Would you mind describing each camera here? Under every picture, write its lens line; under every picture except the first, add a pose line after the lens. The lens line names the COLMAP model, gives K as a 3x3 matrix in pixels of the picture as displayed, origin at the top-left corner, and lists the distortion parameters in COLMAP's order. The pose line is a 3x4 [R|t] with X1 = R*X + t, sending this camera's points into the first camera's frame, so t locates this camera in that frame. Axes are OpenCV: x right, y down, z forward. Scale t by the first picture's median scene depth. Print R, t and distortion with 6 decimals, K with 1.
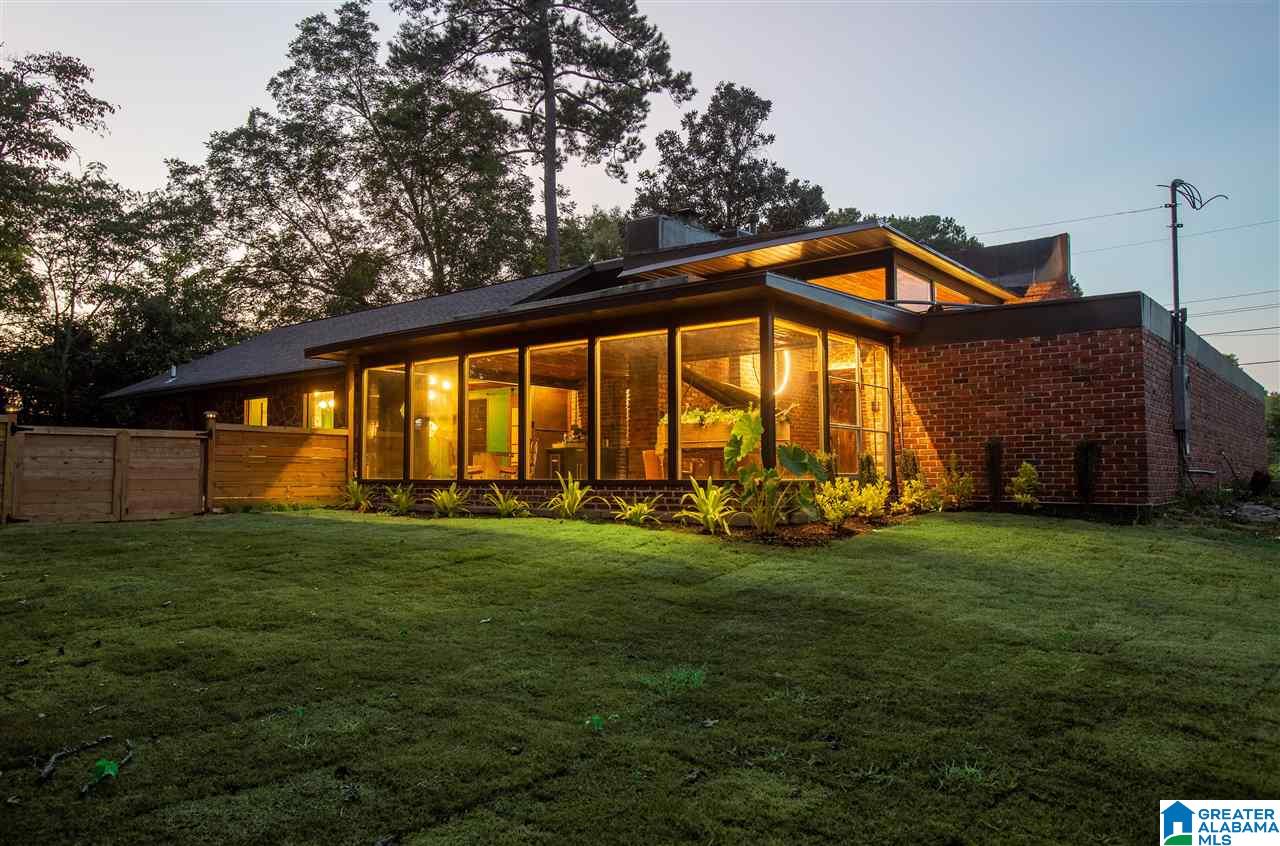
lens RADIAL K [[927.5, 0, 637.4], [0, 927.5, 436.4], [0, 0, 1]] dist [-0.048666, 0.074513]
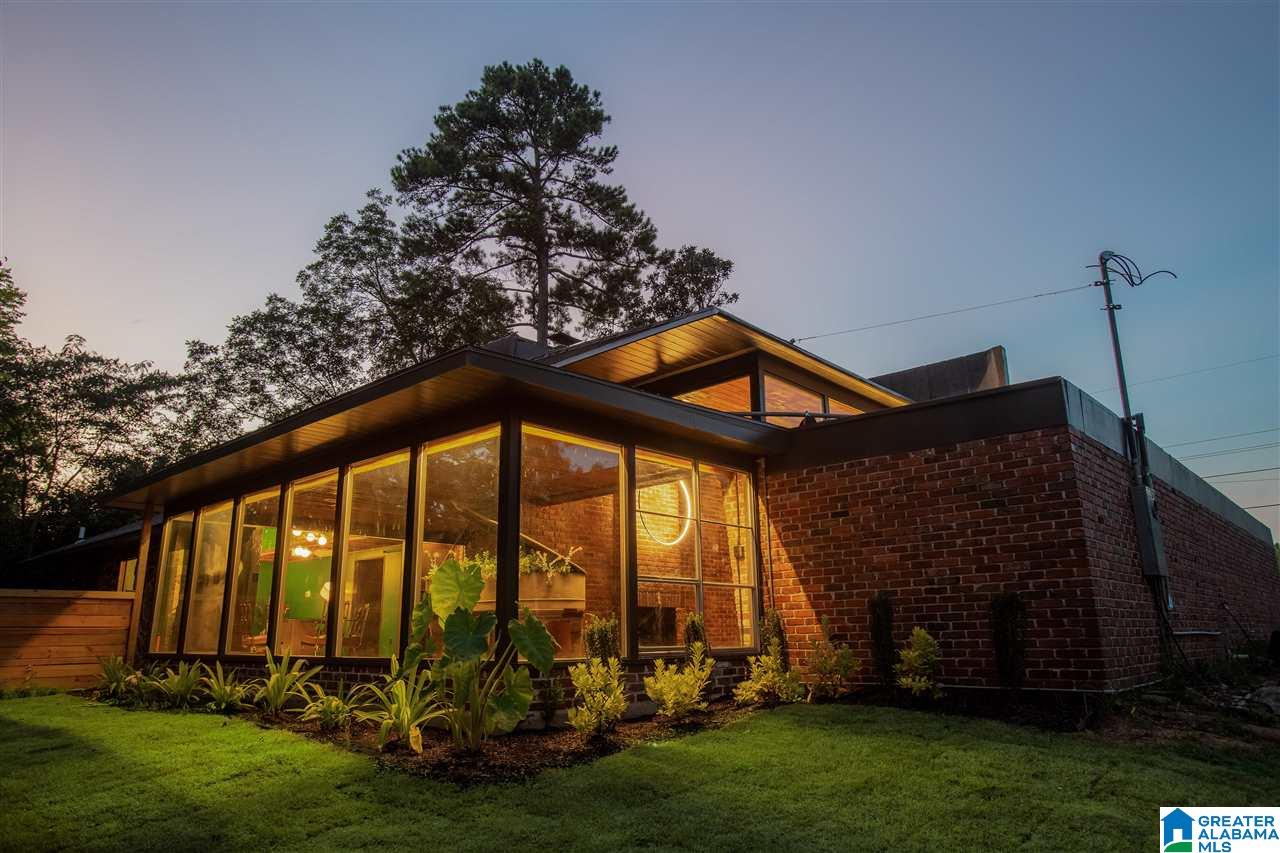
lens RADIAL K [[858.9, 0, 624.9], [0, 858.9, 426.4], [0, 0, 1]] dist [-0.059191, 0.060684]
pose [[0.998643, -0.025022, -0.045681, 0.068651], [0.015658, 0.980702, -0.194882, 0.000486], [0.049676, 0.193902, 0.979762, 0.100187]]
